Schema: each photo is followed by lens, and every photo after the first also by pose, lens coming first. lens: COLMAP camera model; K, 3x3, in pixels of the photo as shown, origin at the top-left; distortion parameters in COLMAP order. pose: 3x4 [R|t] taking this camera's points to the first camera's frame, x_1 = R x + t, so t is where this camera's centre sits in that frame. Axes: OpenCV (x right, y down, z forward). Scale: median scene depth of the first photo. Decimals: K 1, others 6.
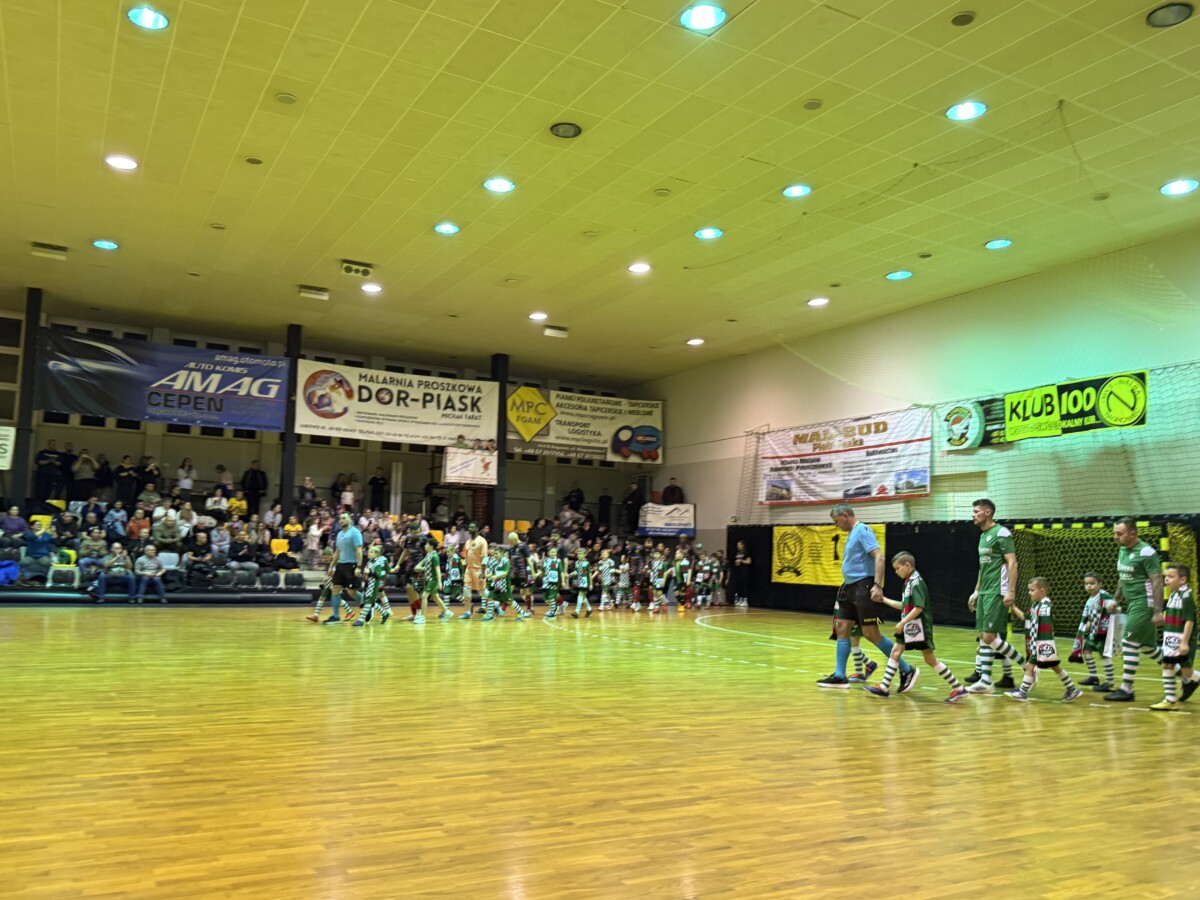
lens RADIAL K [[962.3, 0, 592.2], [0, 962.3, 447.1], [0, 0, 1]] dist [0.082574, -0.126509]
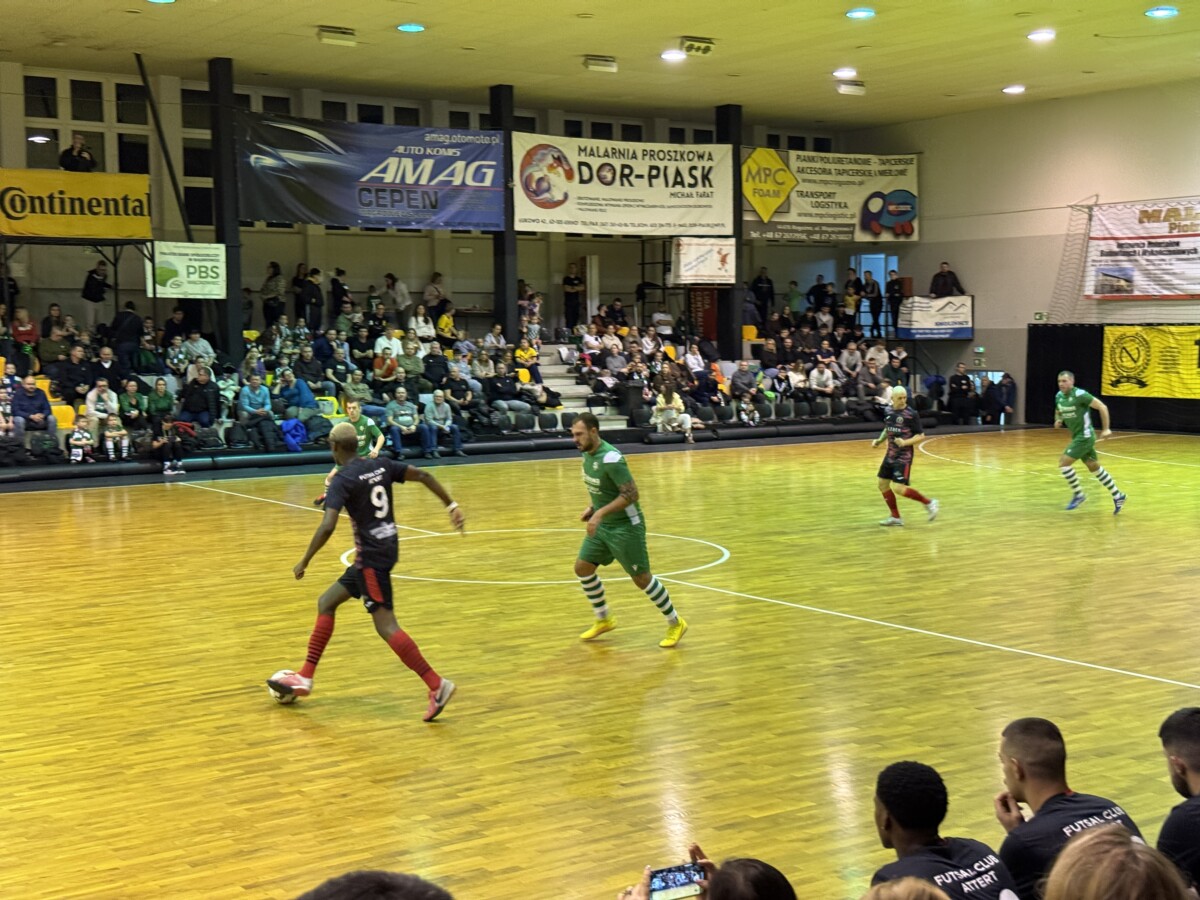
lens RADIAL K [[1695.4, 0, 592.9], [0, 1695.4, 447.8], [0, 0, 1]] dist [0.118246, 0.000000]
pose [[0.993724, -0.043230, 0.103164, -0.380639], [0.022821, 0.981253, 0.191369, -0.099484], [-0.109503, -0.187814, 0.976081, -0.352943]]
